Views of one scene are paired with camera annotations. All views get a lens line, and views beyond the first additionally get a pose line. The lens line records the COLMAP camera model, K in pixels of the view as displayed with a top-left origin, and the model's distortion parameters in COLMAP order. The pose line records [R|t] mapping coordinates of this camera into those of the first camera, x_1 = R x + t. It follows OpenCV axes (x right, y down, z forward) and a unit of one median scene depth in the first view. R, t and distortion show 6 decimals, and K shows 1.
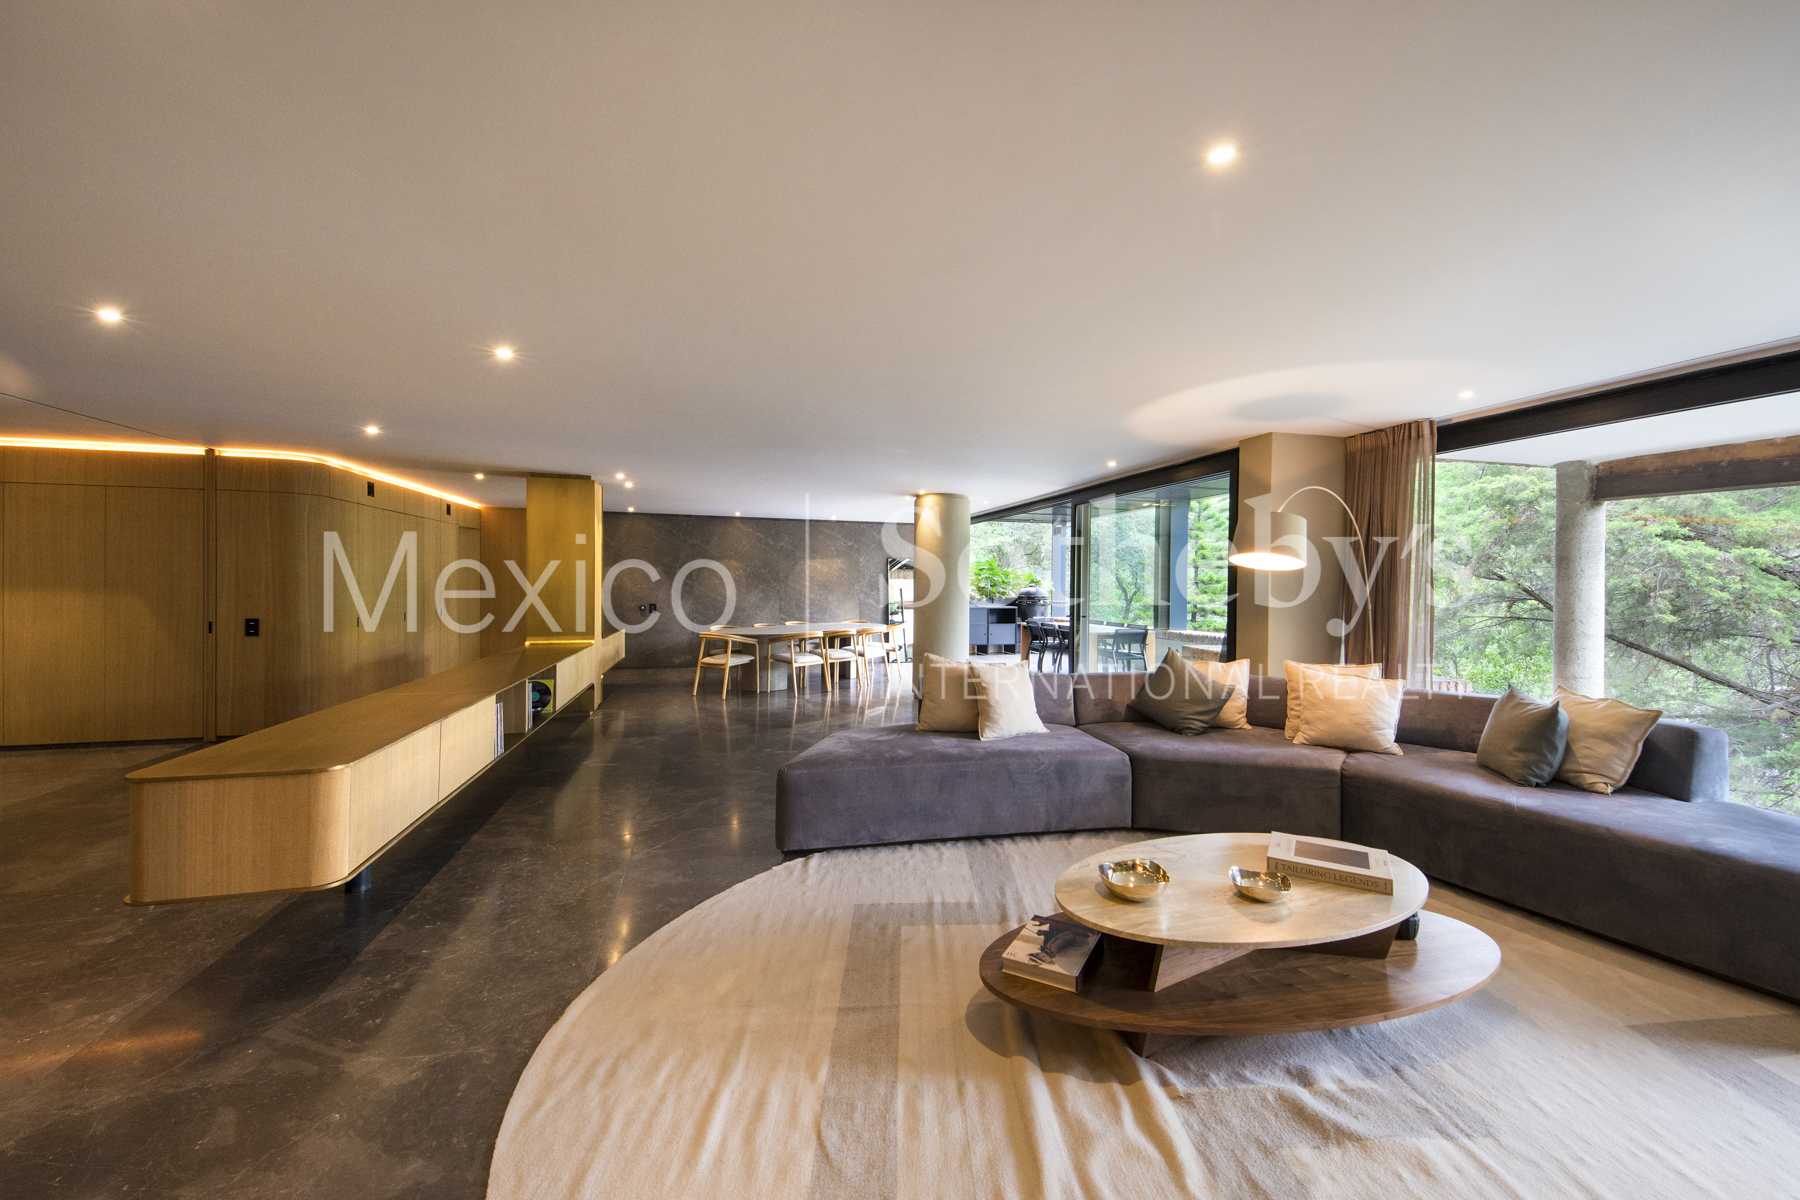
lens RADIAL K [[719.0, 0, 925.2], [0, 719.0, 583.1], [0, 0, 1]] dist [0.065149, -0.026448]
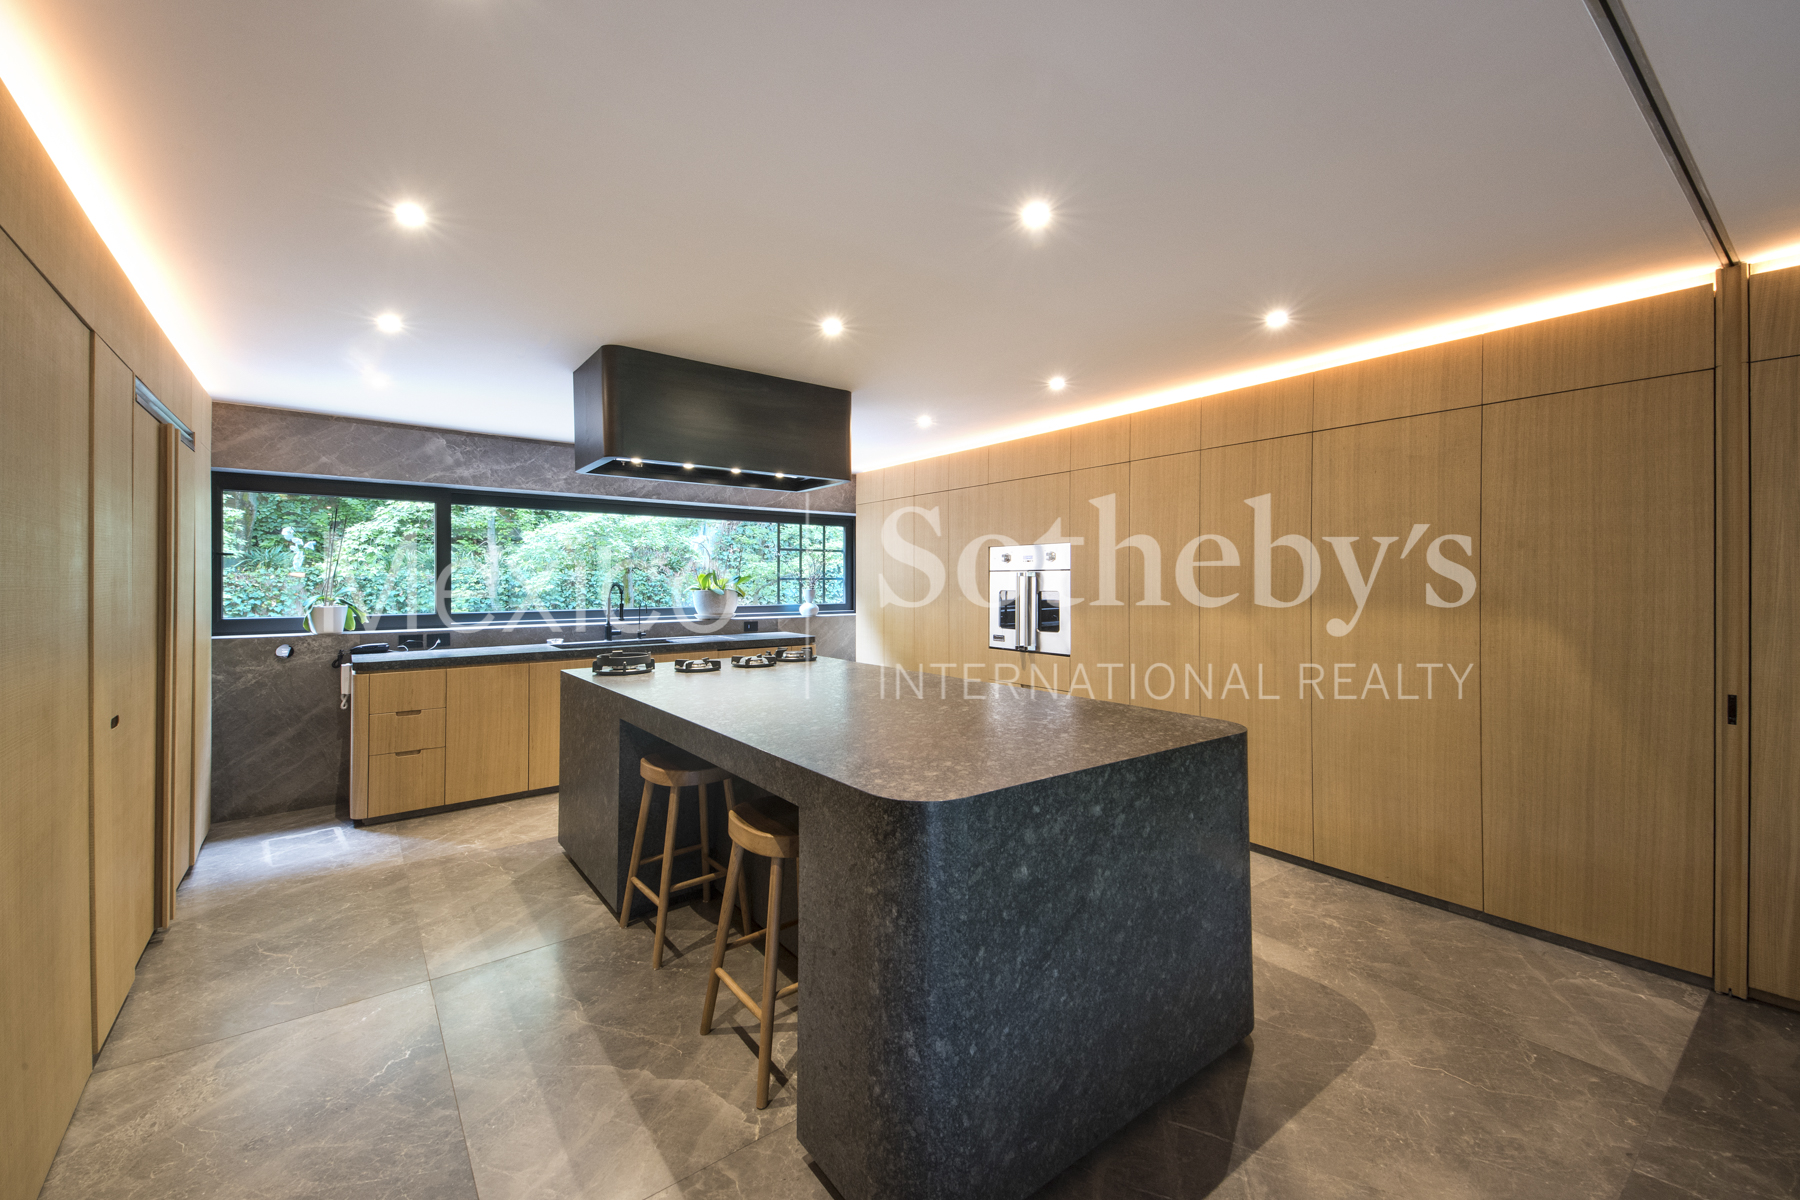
lens RADIAL K [[719.0, 0, 925.2], [0, 719.0, 583.1], [0, 0, 1]] dist [0.065149, -0.026448]
pose [[0.367074, -0.006776, -0.930167, -1.188440], [0.003357, 0.999977, -0.005959, -0.013784], [0.930186, -0.000935, 0.367089, 0.727335]]
